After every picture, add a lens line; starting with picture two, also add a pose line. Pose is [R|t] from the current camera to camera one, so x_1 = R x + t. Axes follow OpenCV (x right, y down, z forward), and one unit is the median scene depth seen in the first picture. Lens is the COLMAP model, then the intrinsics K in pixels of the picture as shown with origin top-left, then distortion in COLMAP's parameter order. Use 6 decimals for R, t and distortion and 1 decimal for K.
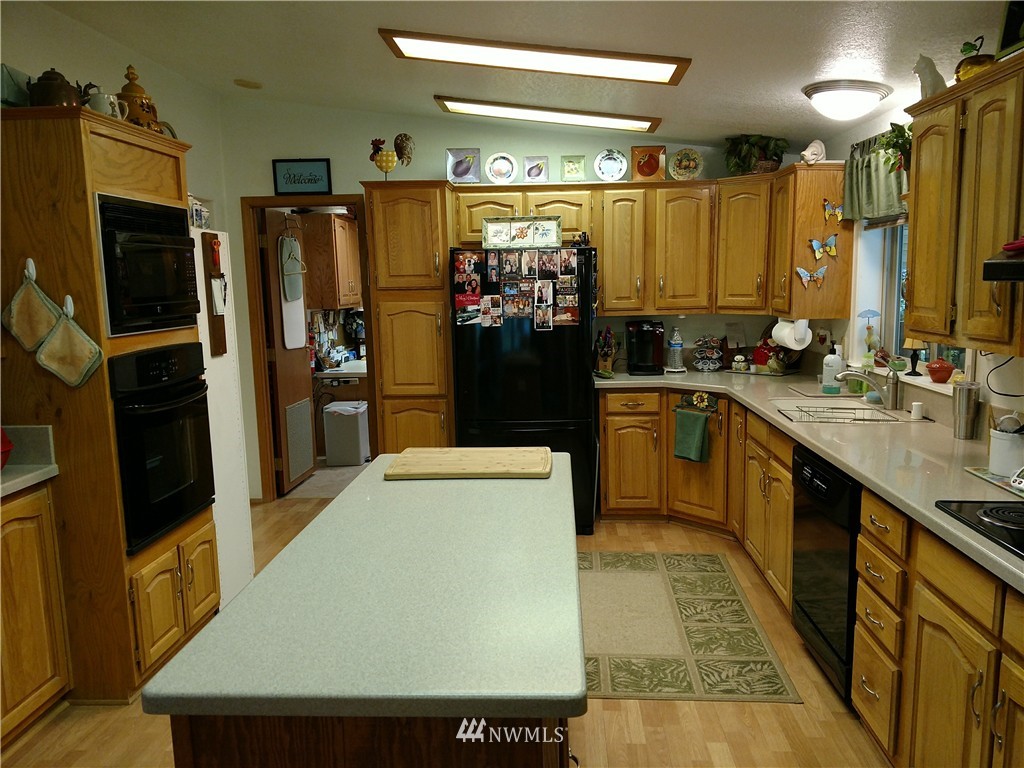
lens RADIAL K [[767.0, 0, 514.5], [0, 767.0, 384.0], [0, 0, 1]] dist [0.123179, -0.059879]
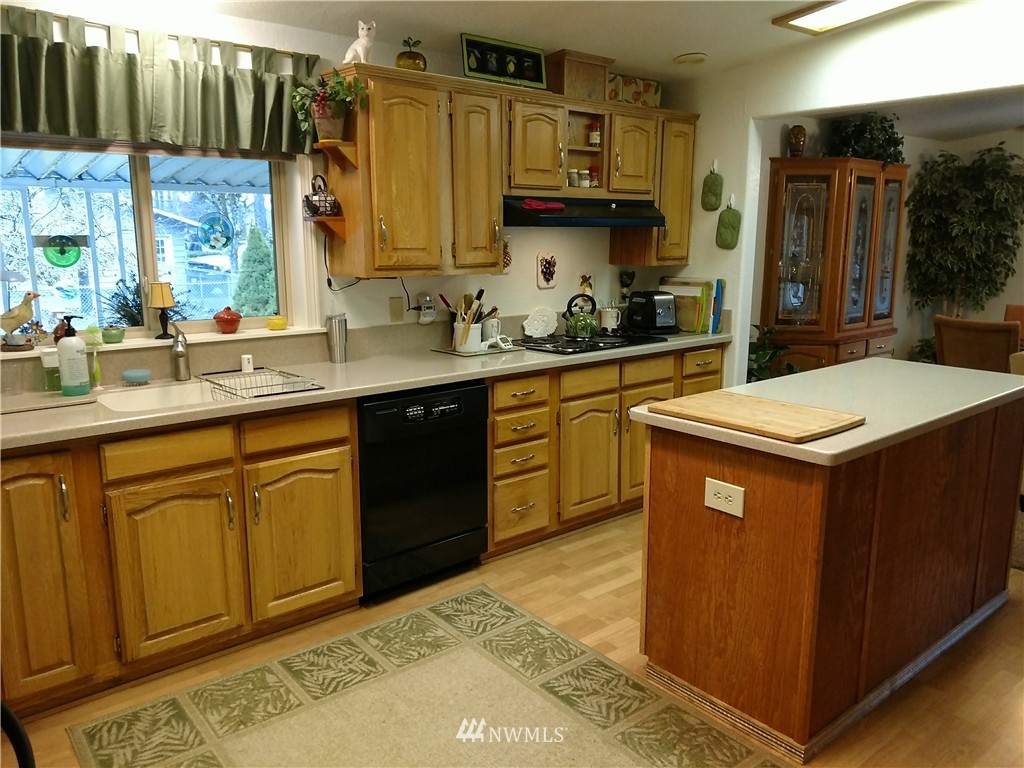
lens RADIAL K [[767.0, 0, 517.0], [0, 767.0, 386.3], [0, 0, 1]] dist [0.123179, -0.059879]
pose [[-0.680683, -0.103189, 0.725274, -0.402534], [0.120626, 0.960729, 0.249899, -0.137264], [-0.722578, 0.257589, -0.641505, 1.377659]]
